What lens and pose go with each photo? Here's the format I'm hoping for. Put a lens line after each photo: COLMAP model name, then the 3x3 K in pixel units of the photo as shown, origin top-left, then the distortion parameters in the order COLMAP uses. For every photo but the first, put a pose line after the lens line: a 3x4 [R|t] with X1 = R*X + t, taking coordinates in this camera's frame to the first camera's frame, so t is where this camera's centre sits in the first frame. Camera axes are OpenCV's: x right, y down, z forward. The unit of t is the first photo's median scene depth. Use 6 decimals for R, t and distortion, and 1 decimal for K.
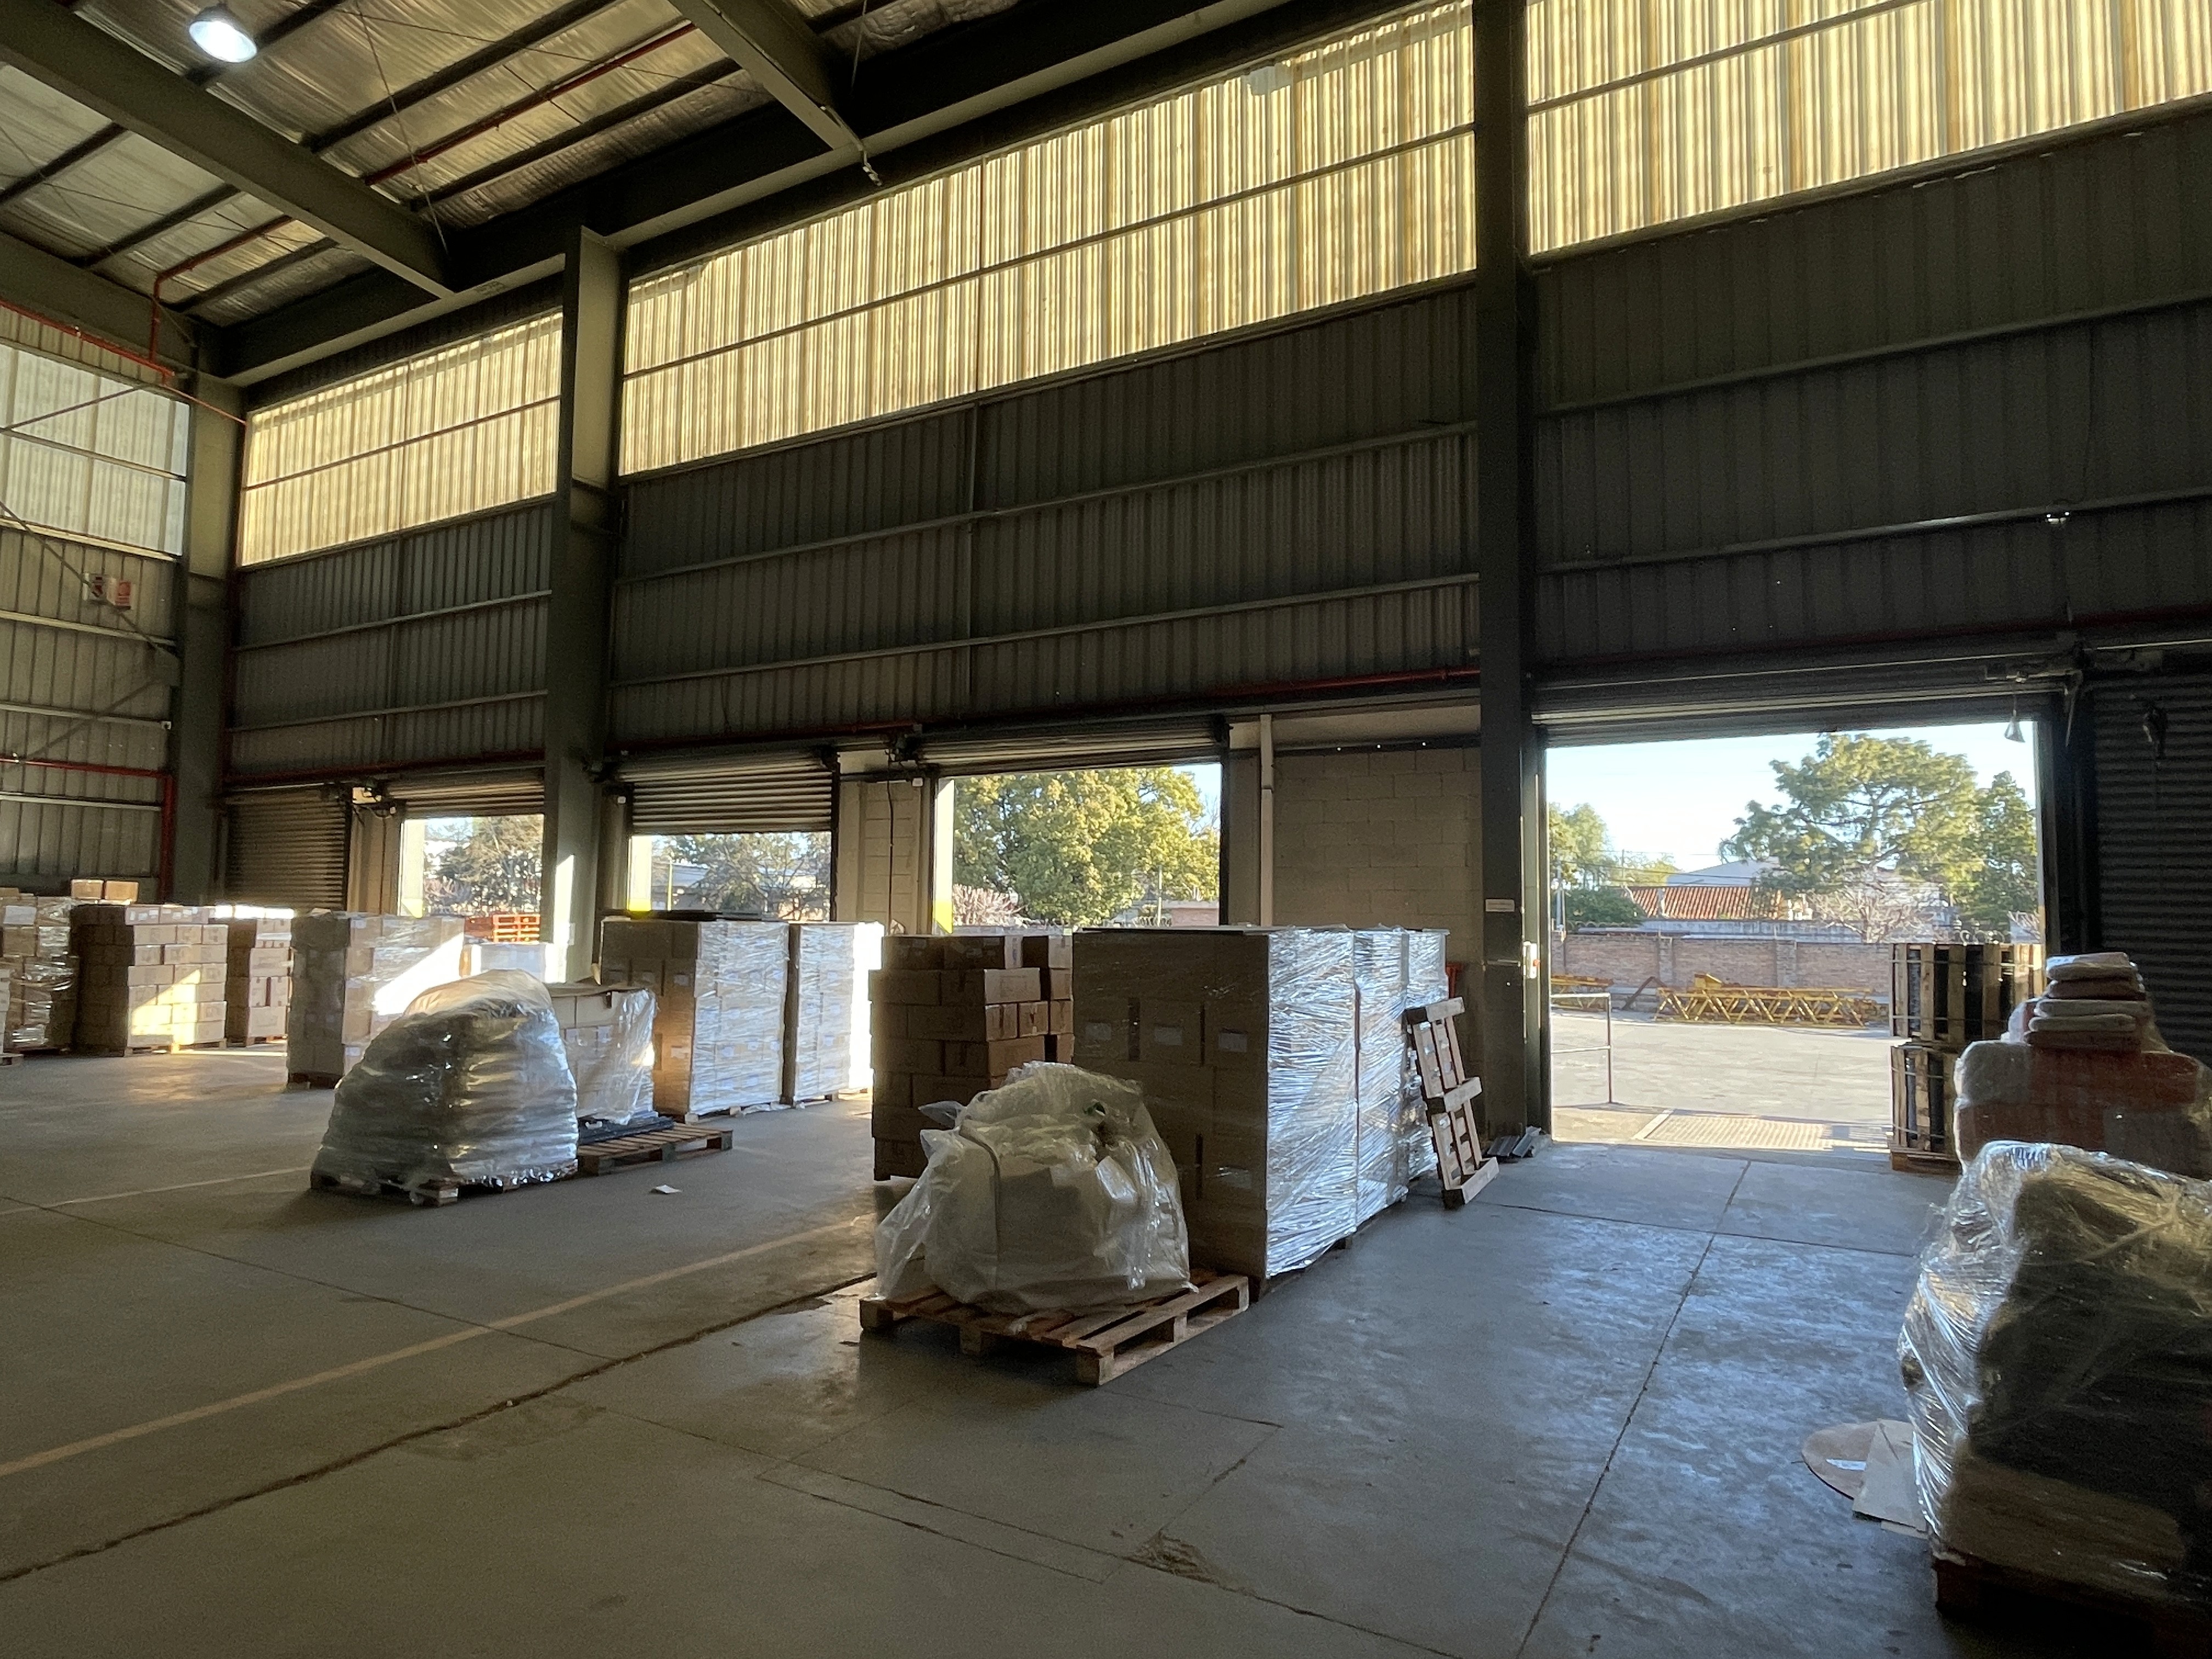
lens RADIAL K [[1321.2, 0, 1099.1], [0, 1321.2, 827.4], [0, 0, 1]] dist [-0.004937, 0.004477]
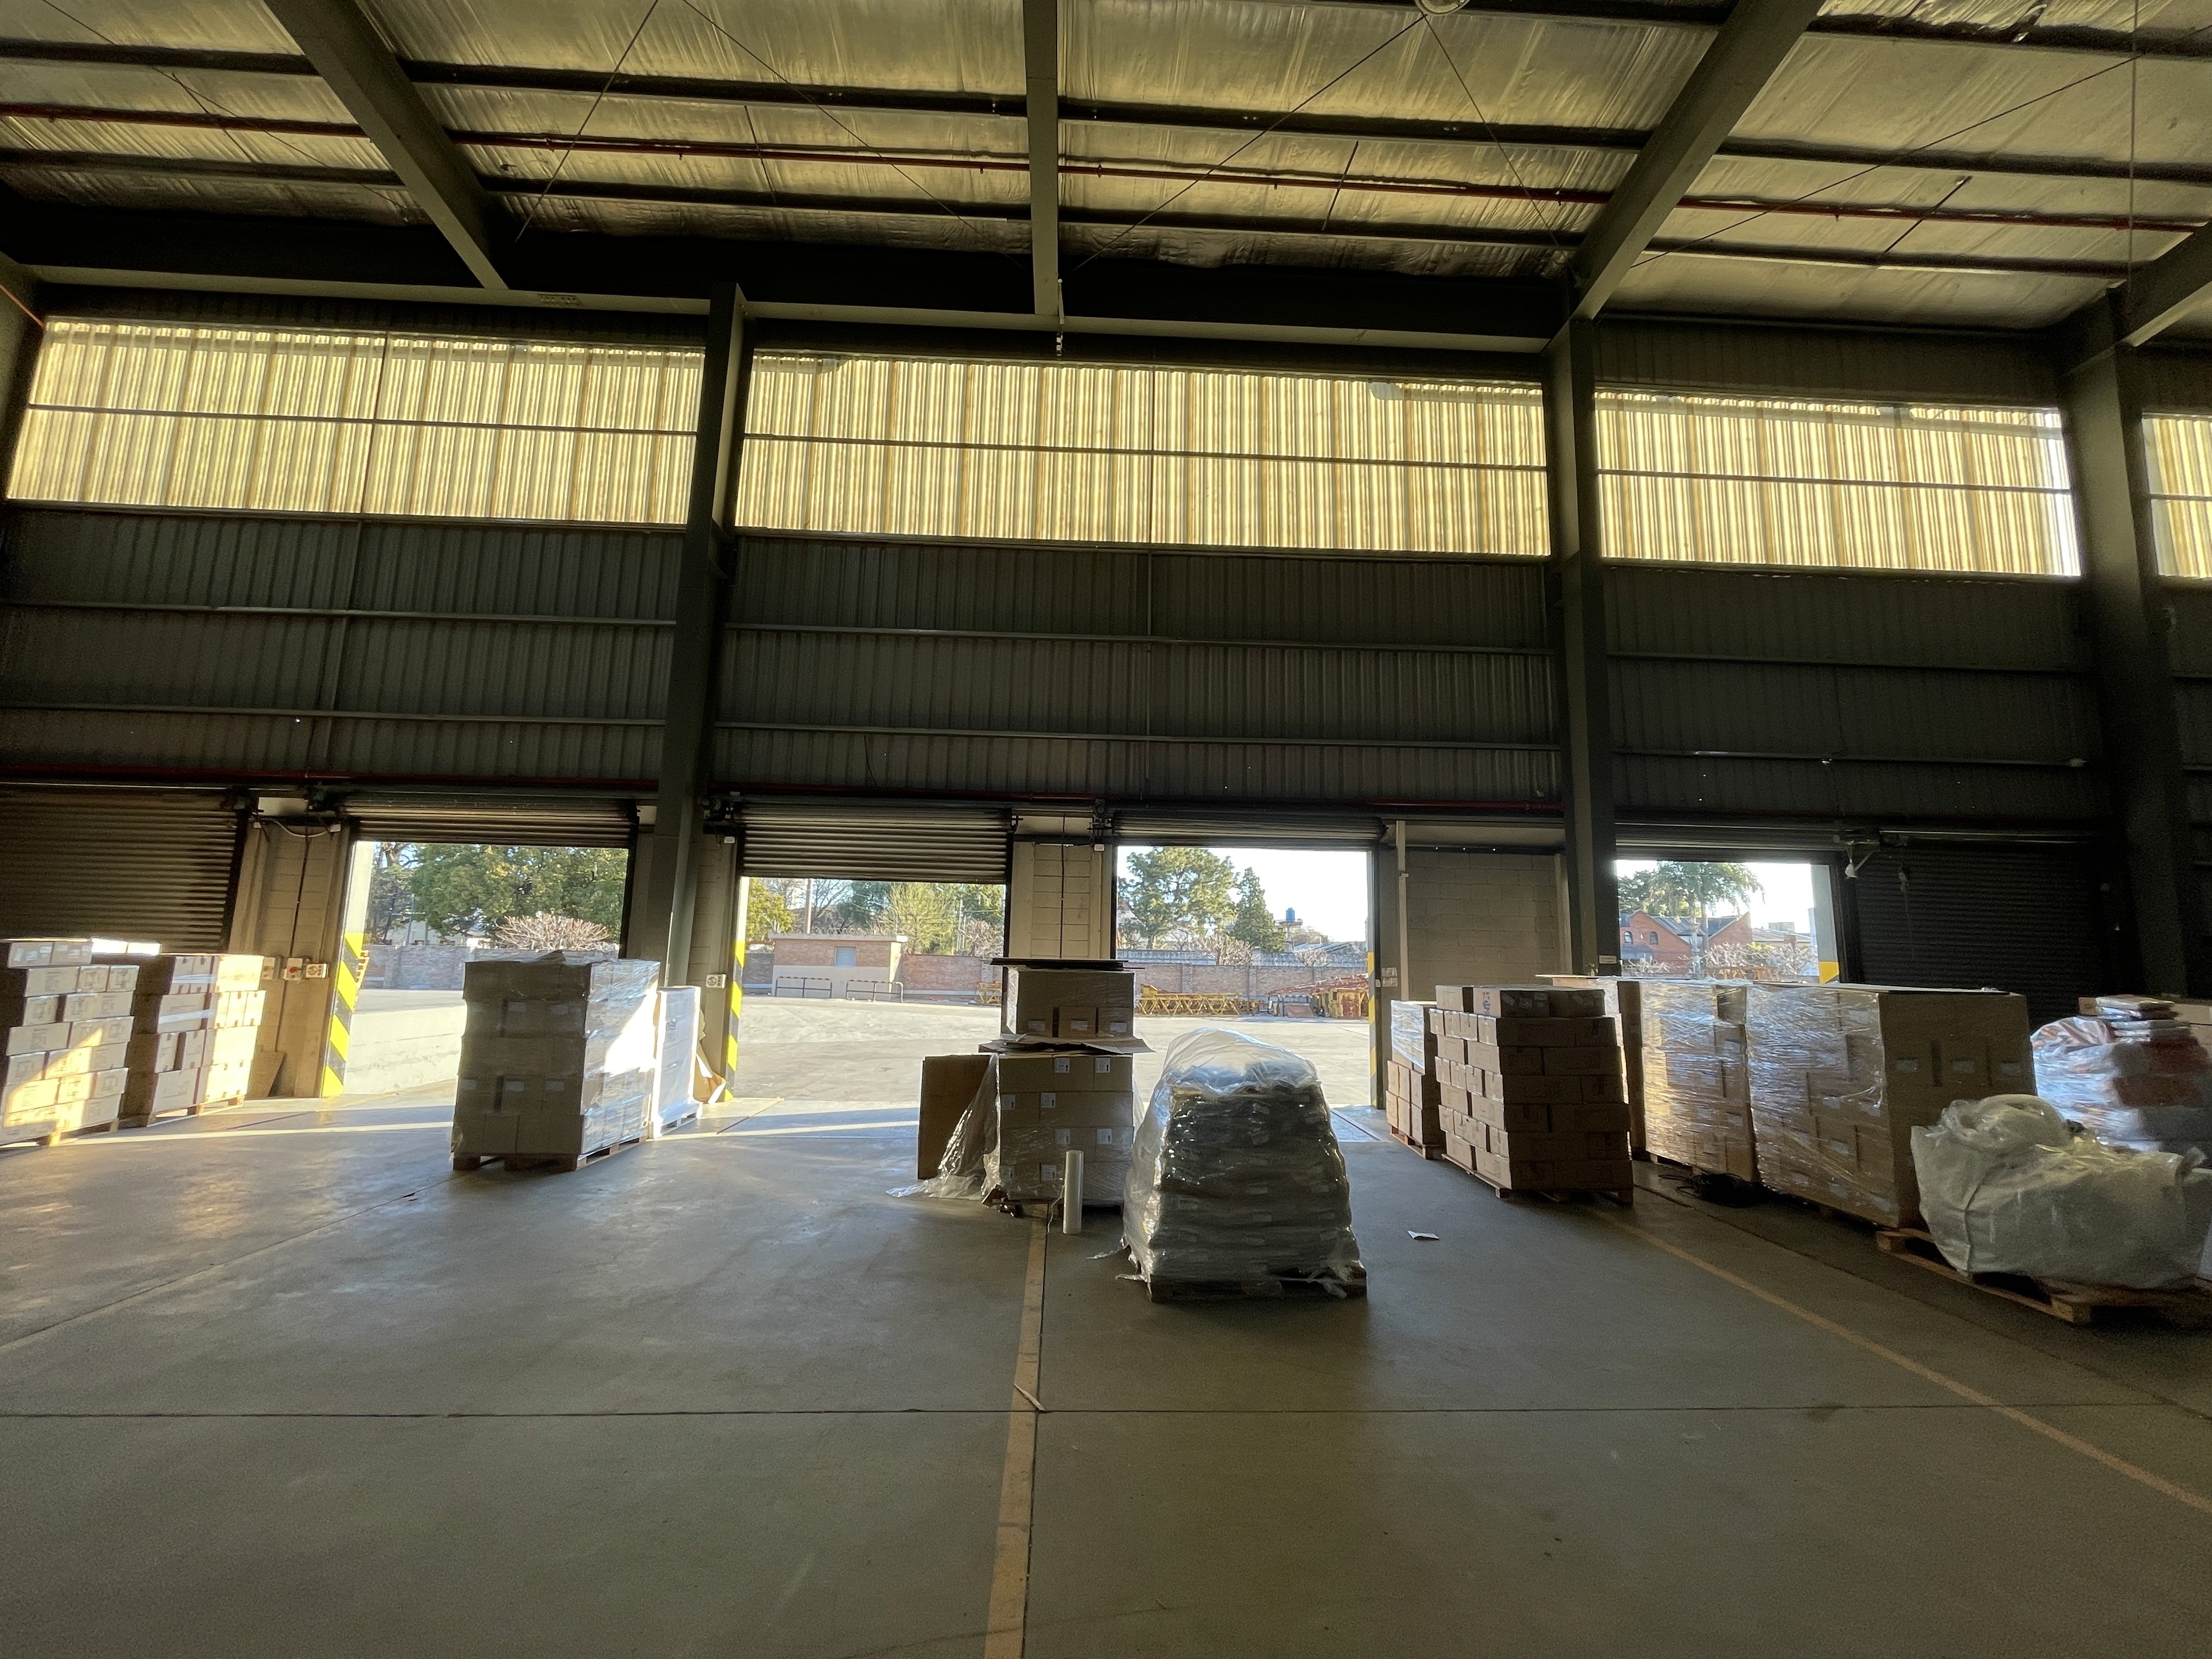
lens RADIAL K [[889.6, 0, 1094.8], [0, 889.6, 834.4], [0, 0, 1]] dist [-0.002236, -0.000280]
pose [[0.836394, 0.084894, 0.541515, -0.505919], [-0.046462, 0.995358, -0.084282, 0.019148], [-0.546157, 0.045333, 0.836456, 0.292215]]
